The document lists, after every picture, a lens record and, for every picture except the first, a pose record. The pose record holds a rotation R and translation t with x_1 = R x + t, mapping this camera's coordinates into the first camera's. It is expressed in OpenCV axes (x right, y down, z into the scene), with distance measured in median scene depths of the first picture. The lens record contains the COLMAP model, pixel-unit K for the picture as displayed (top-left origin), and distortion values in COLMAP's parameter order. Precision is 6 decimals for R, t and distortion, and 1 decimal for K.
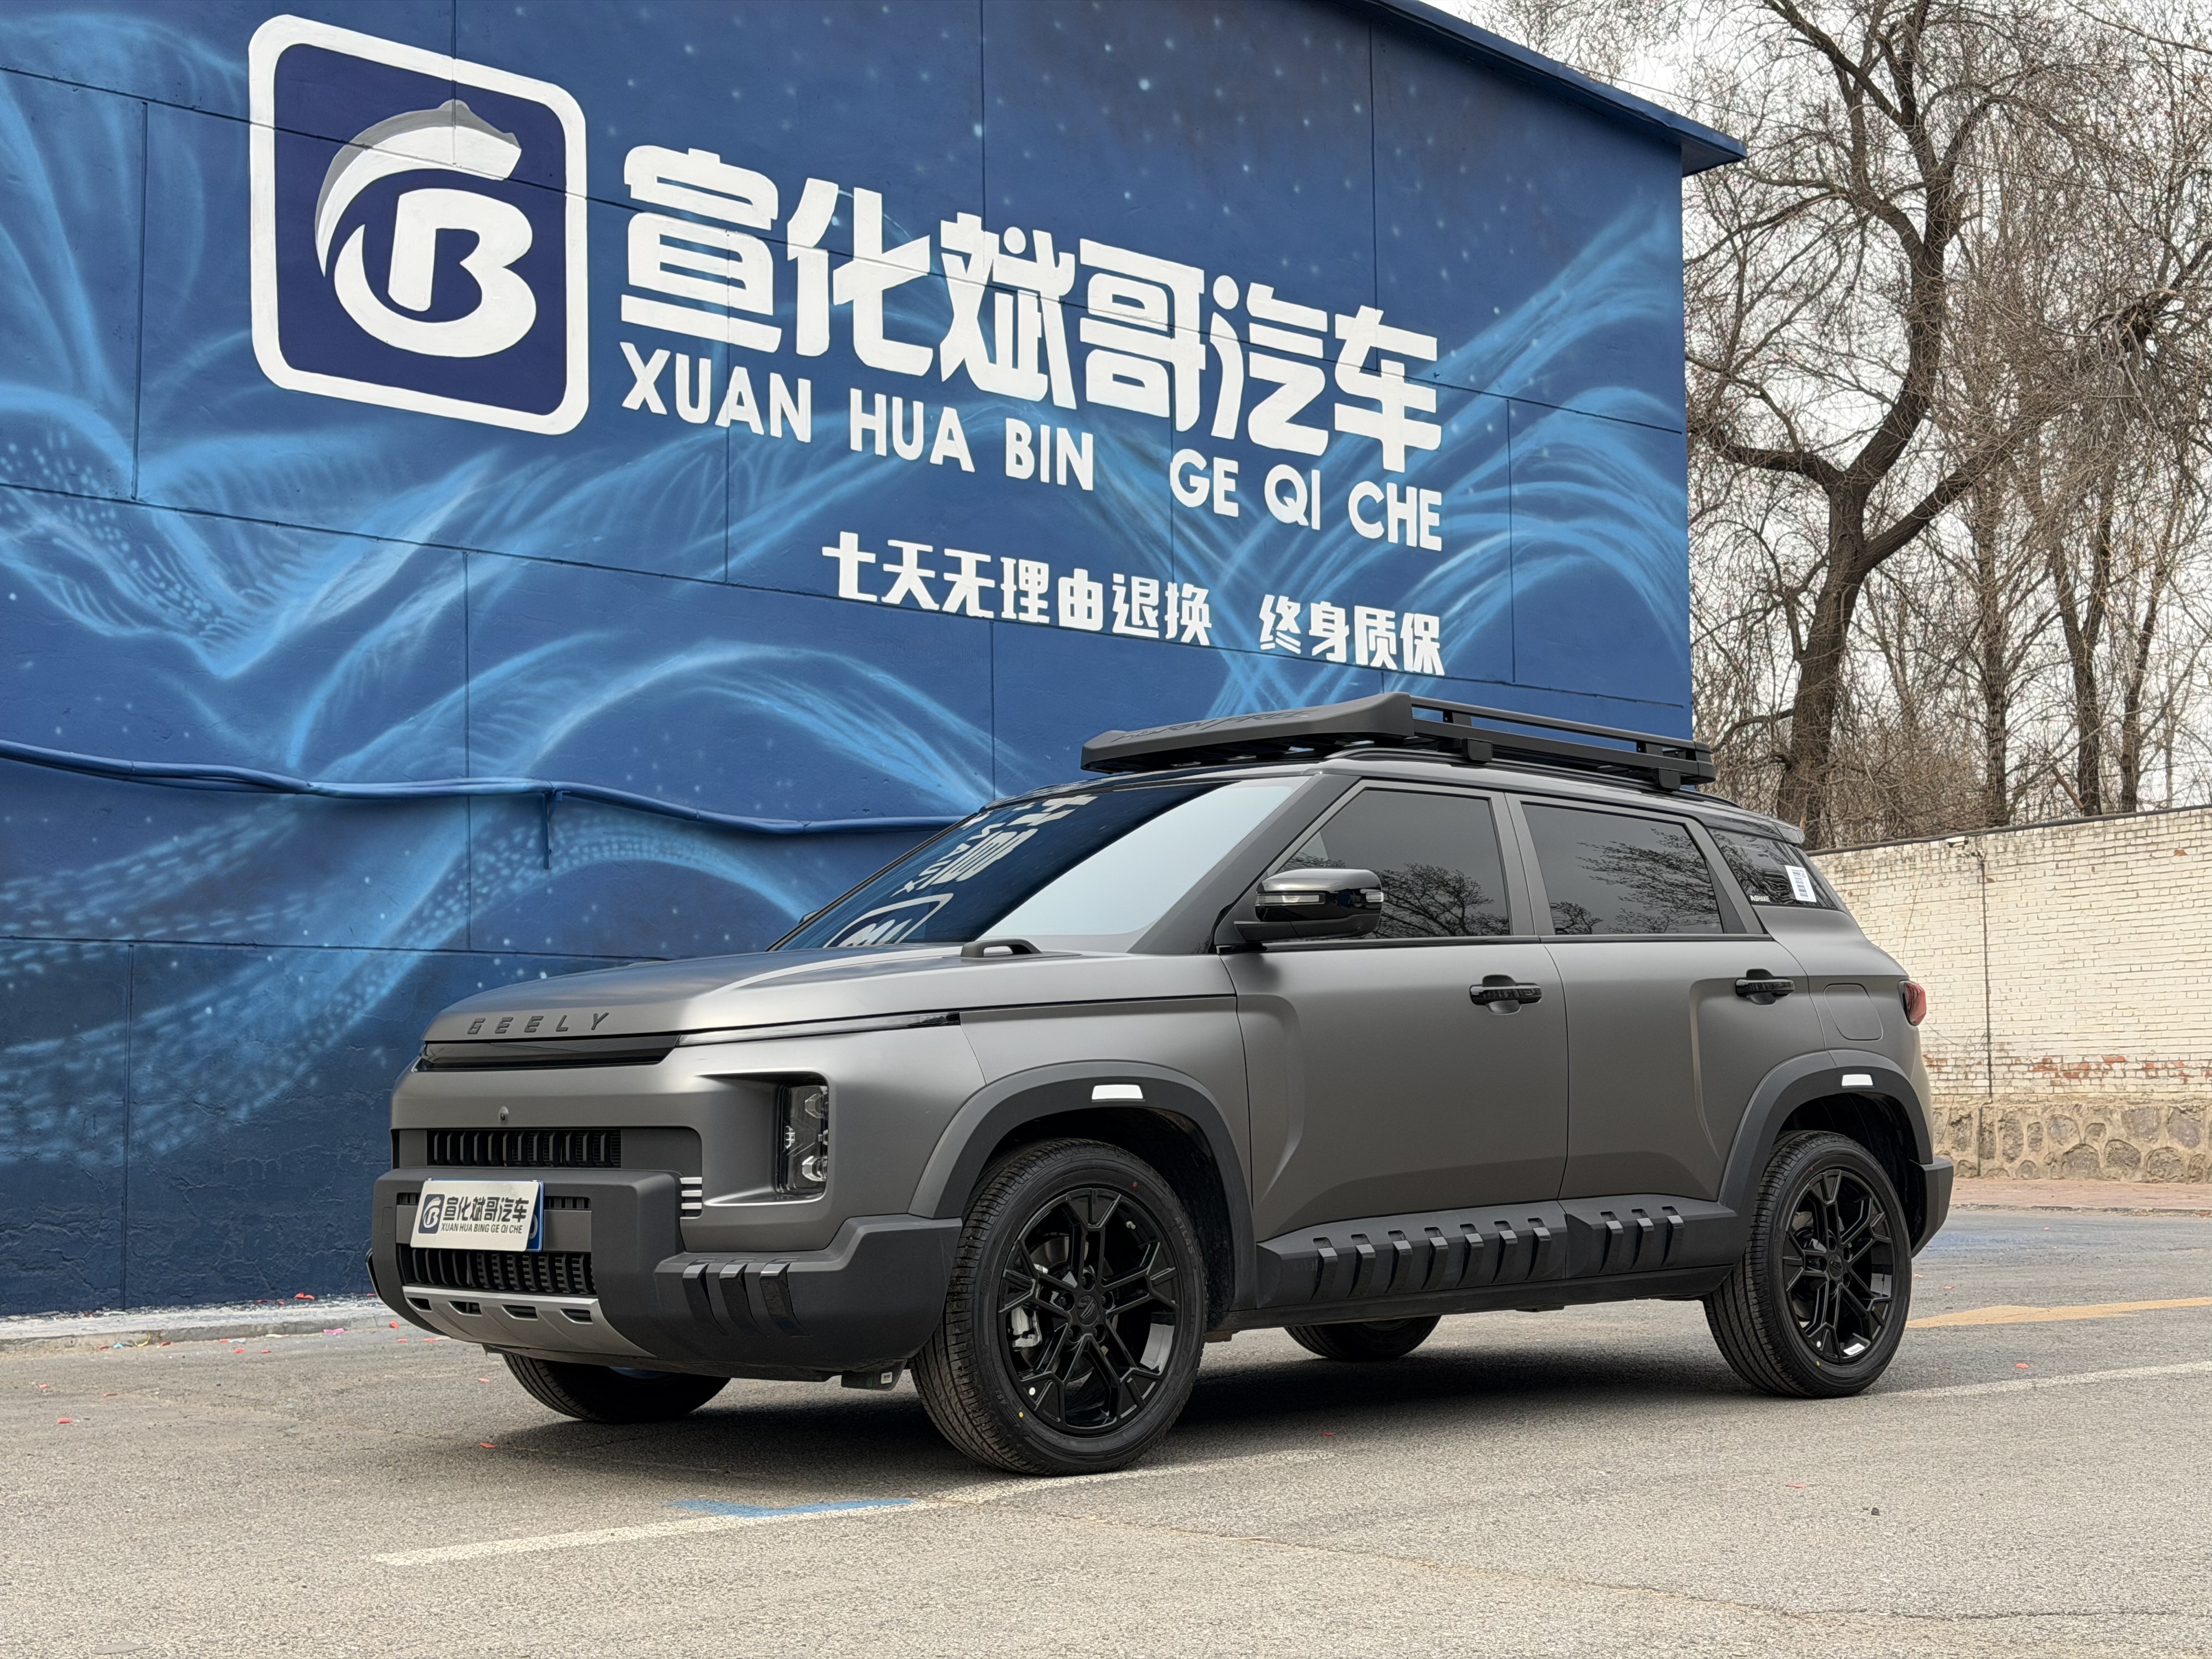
lens RADIAL K [[3062.8, 0, 1100.6], [0, 3062.8, 820.3], [0, 0, 1]] dist [0.196591, -0.441190]
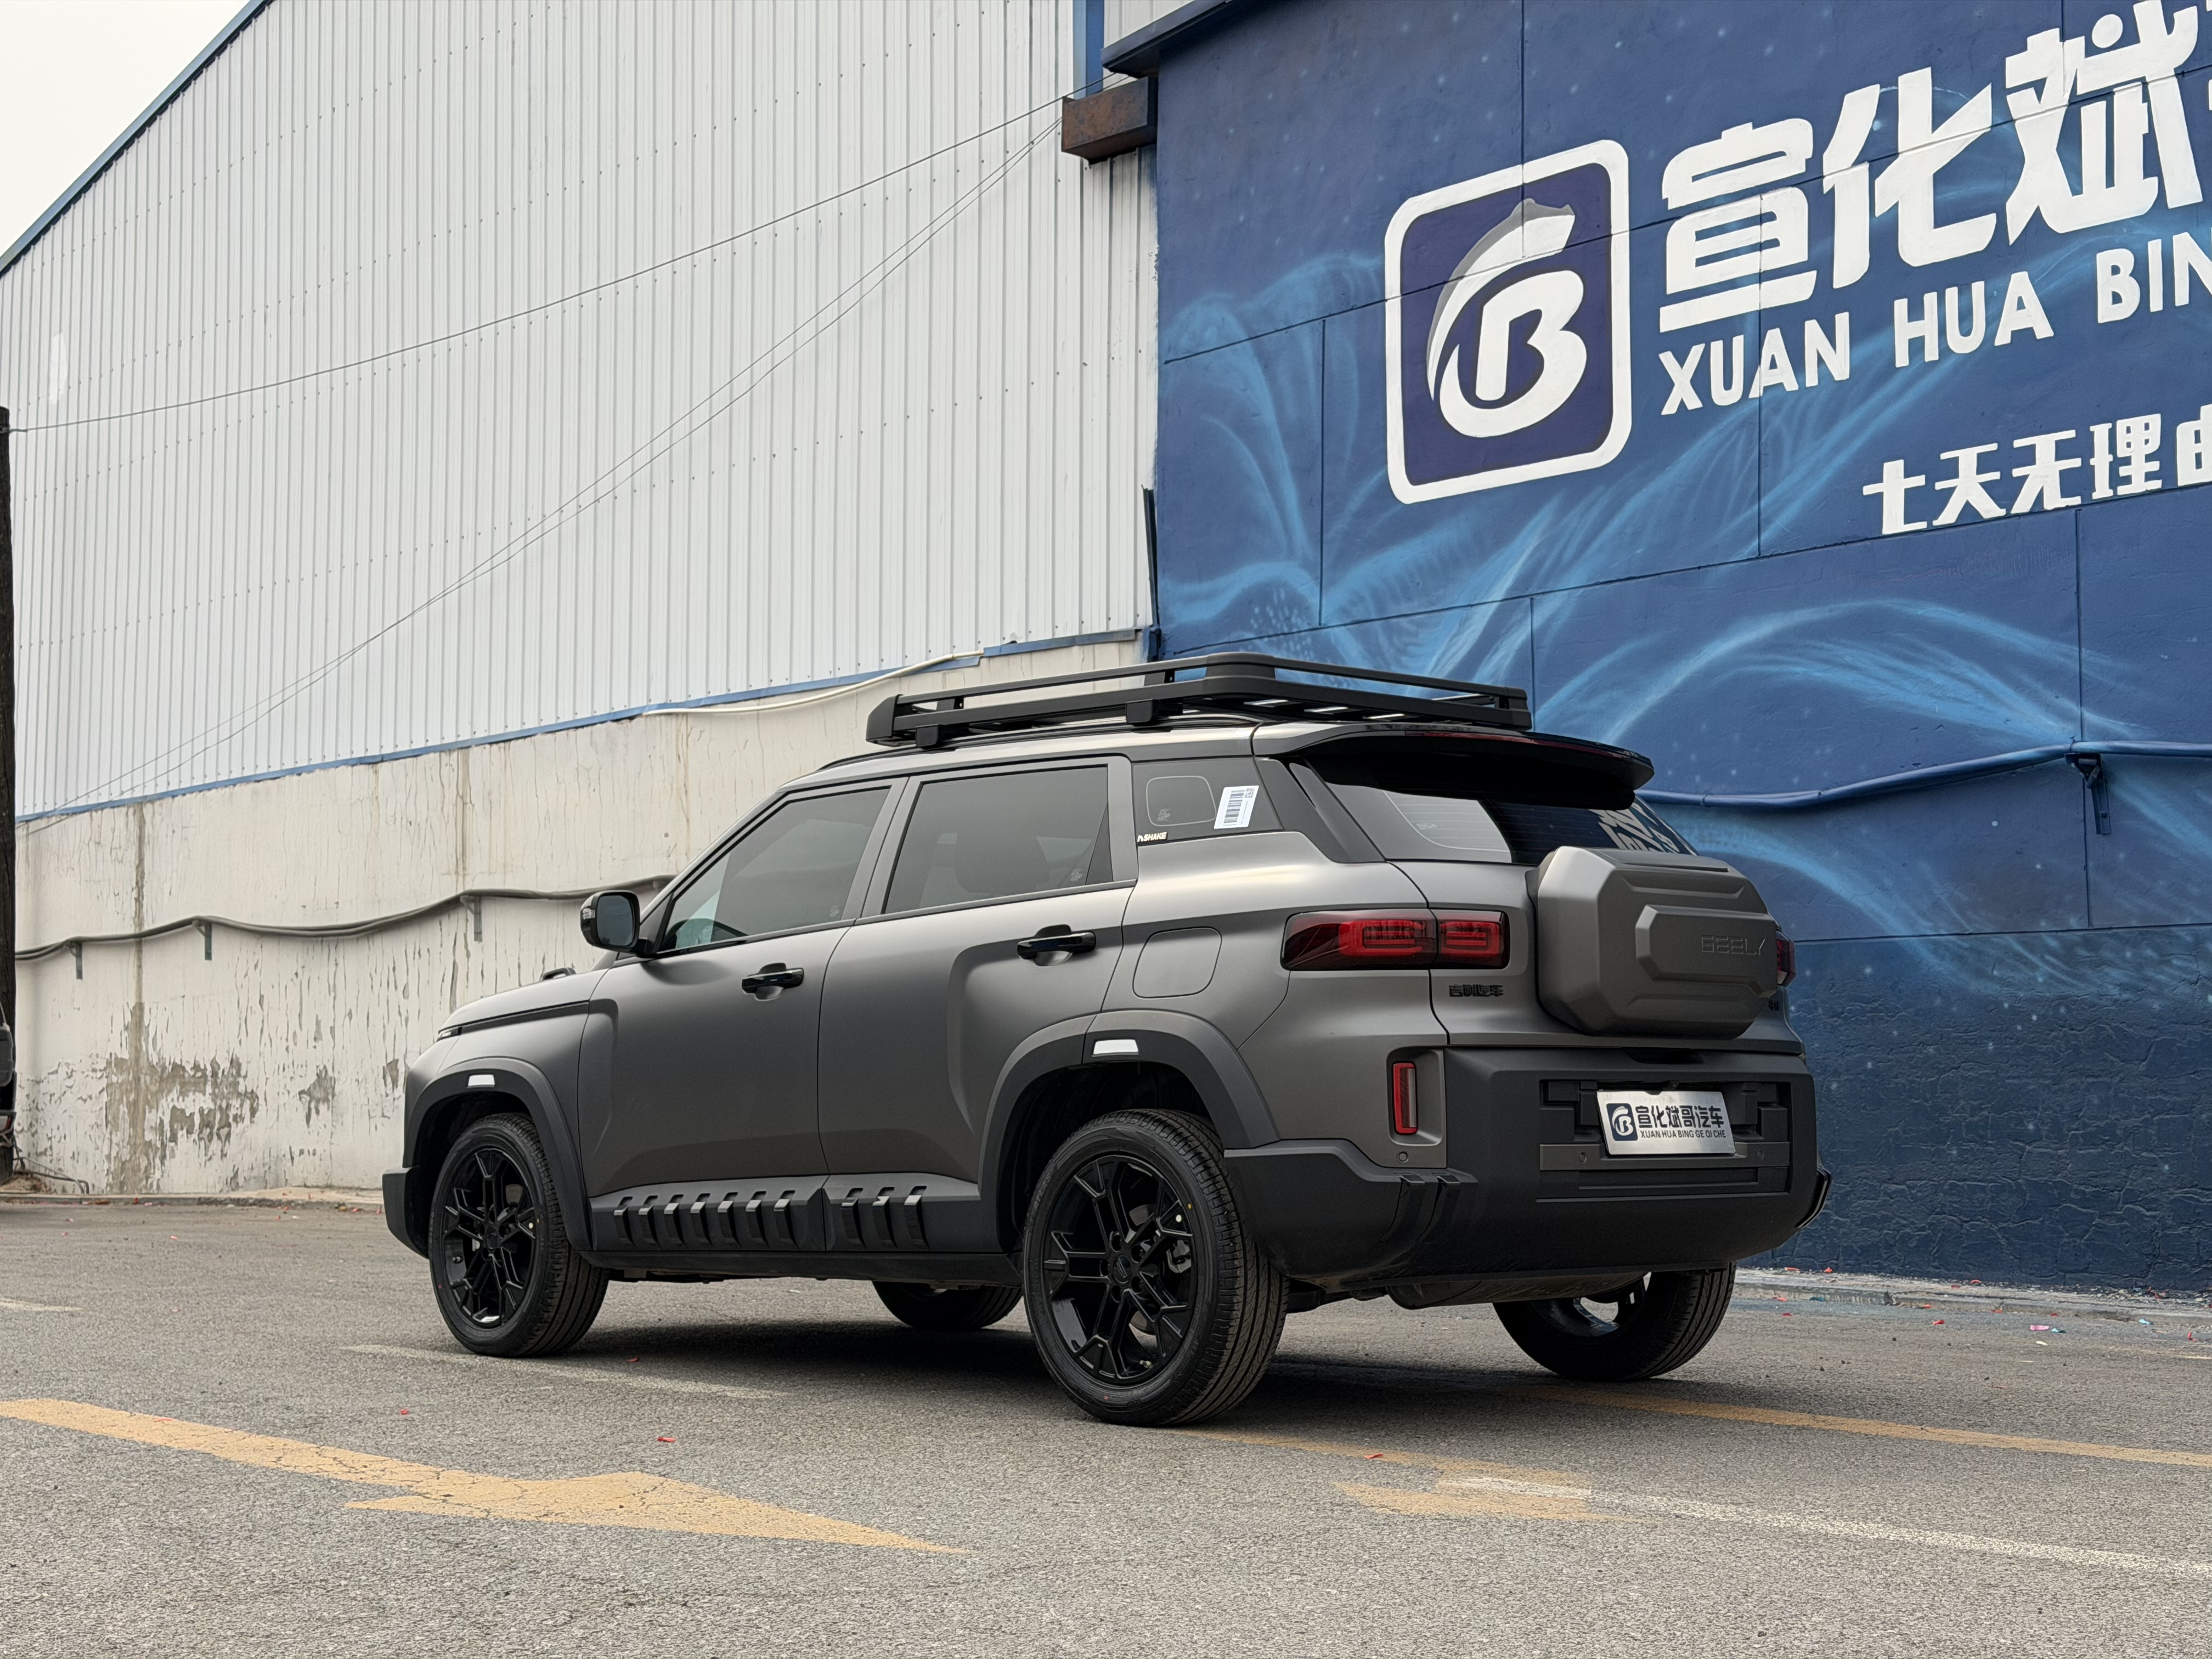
lens RADIAL K [[3062.8, 0, 1100.6], [0, 3062.8, 820.3], [0, 0, 1]] dist [0.196591, -0.441190]
pose [[-0.008698, -0.088370, -0.996050, 0.841756], [0.087053, 0.992239, -0.088792, 0.073958], [0.996166, -0.087482, -0.000938, 0.778802]]
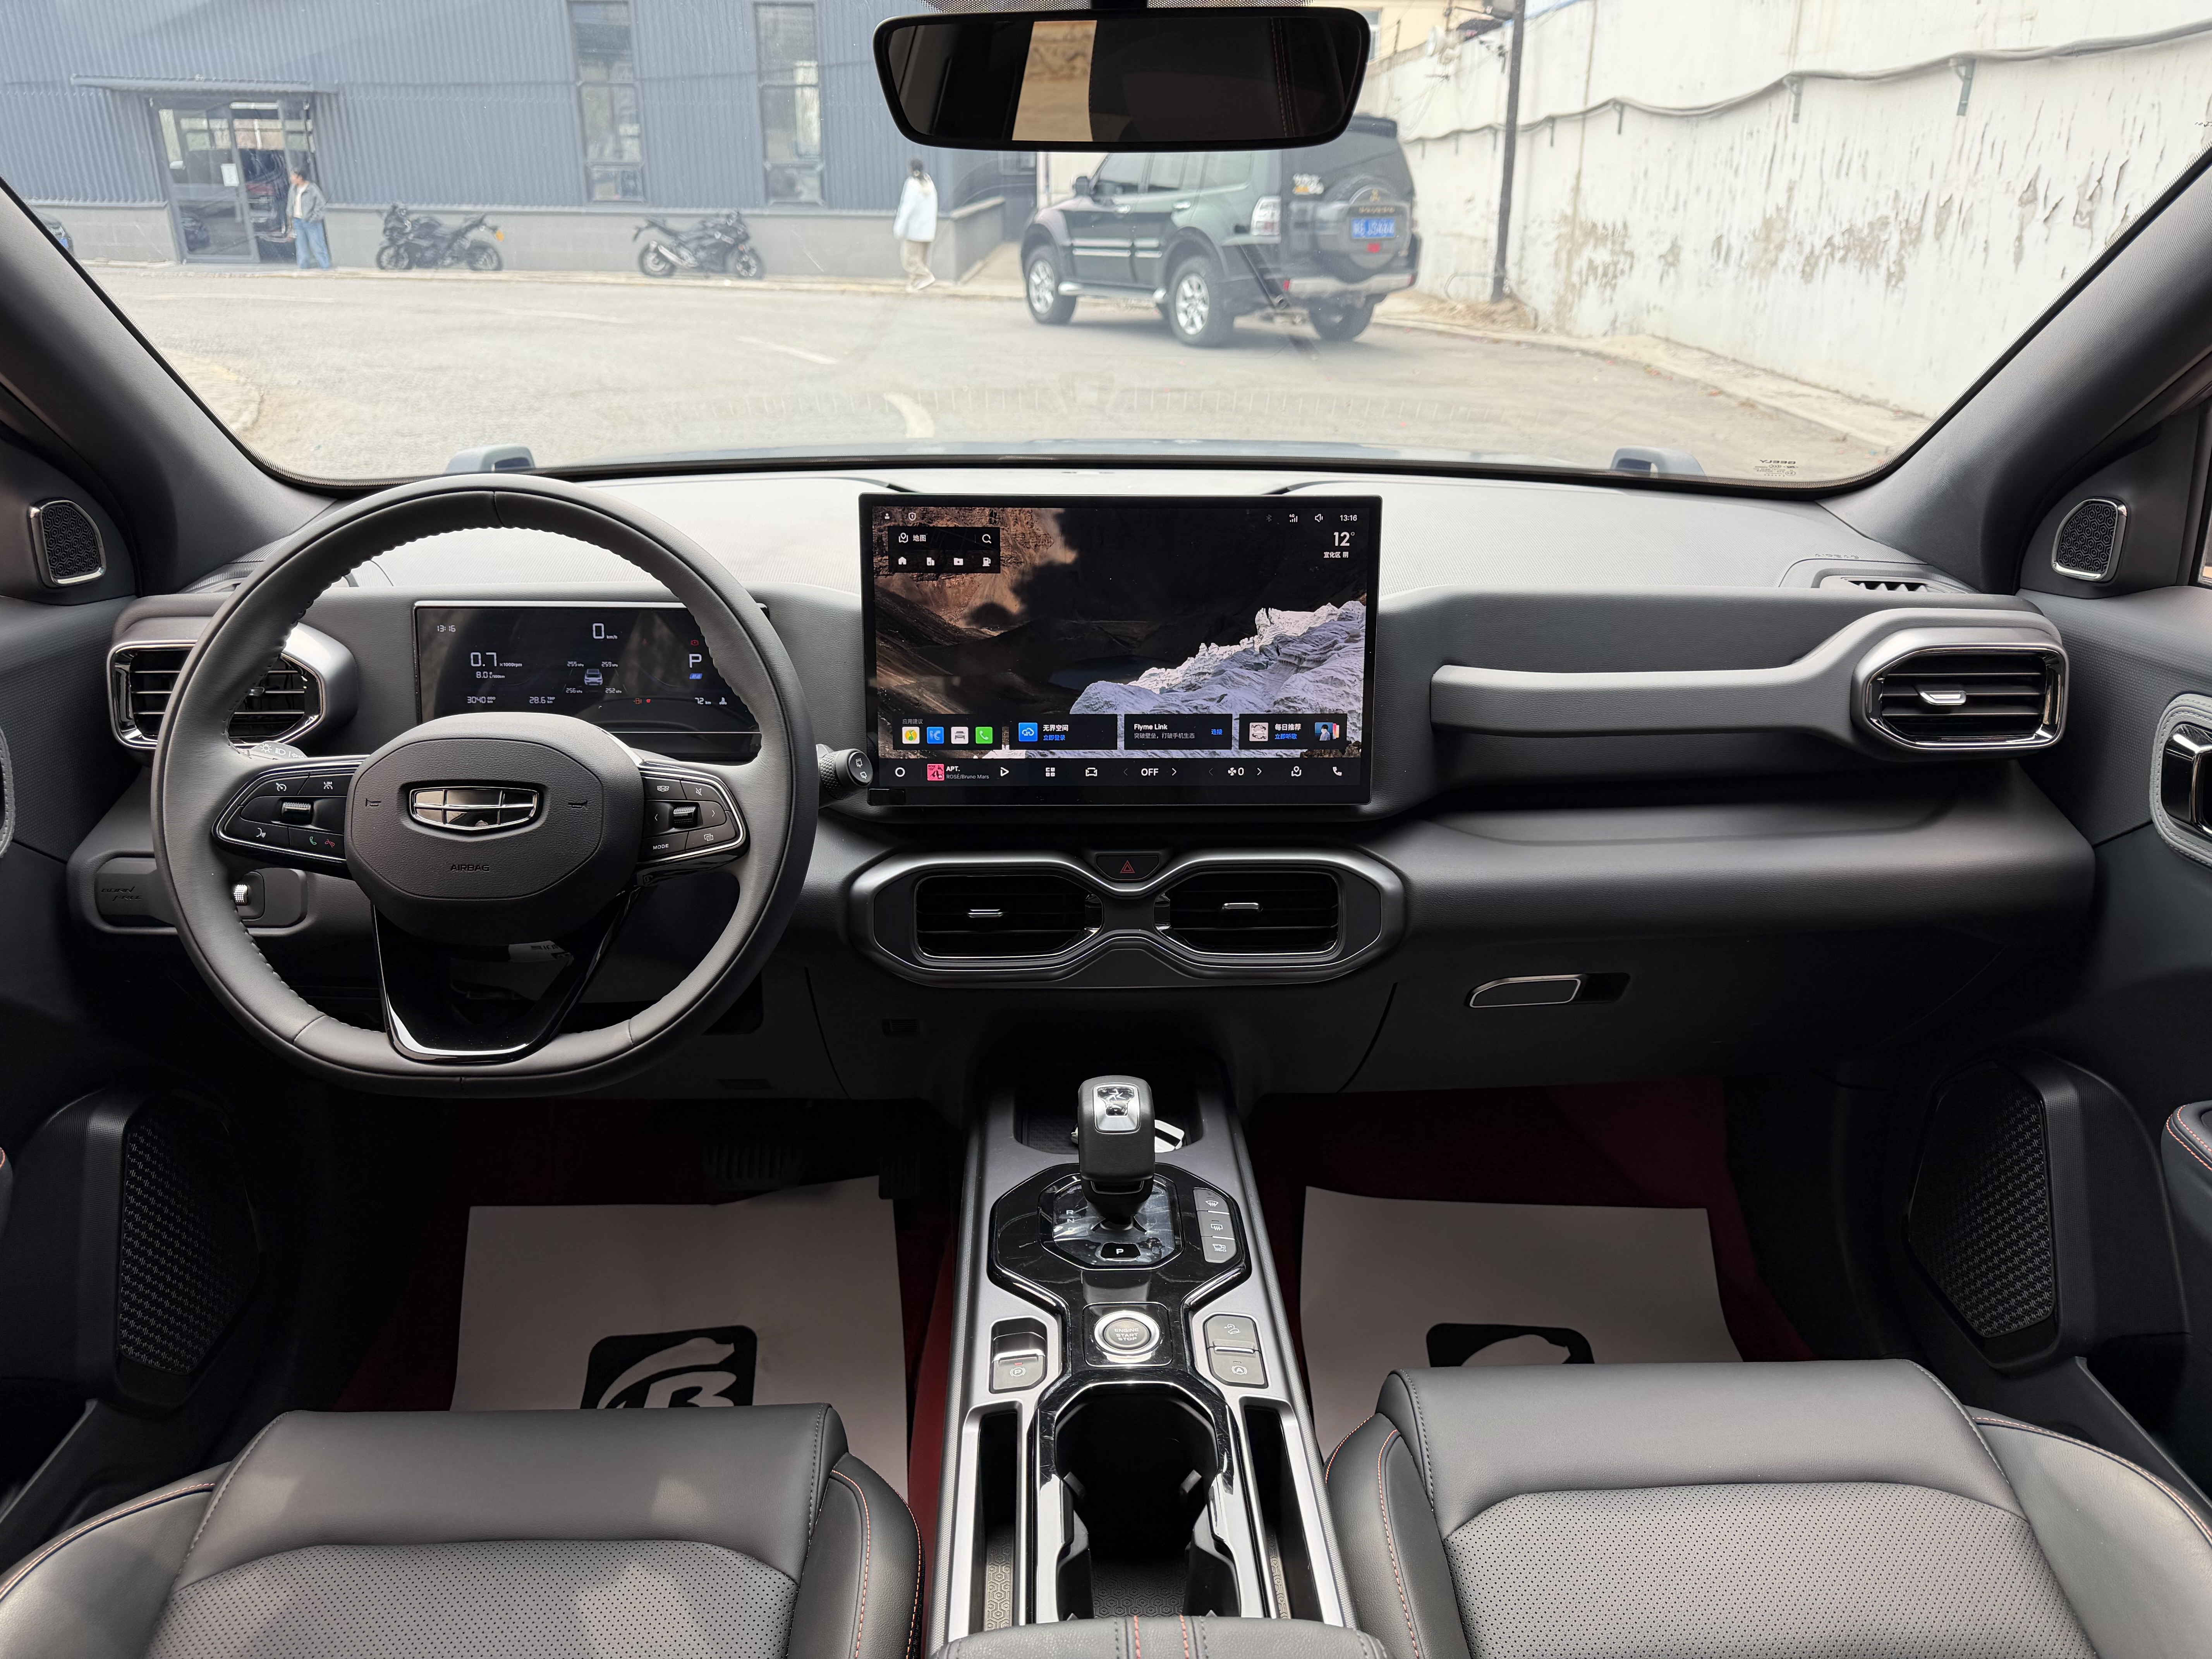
lens RADIAL K [[1565.4, 0, 1103.3], [0, 1565.4, 833.7], [0, 0, 1]] dist [0.003281, -0.006933]
pose [[-0.655613, 0.289234, -0.697506, 0.220428], [0.061156, 0.941035, 0.332735, 0.024623], [0.752617, 0.175489, -0.634643, 0.780780]]
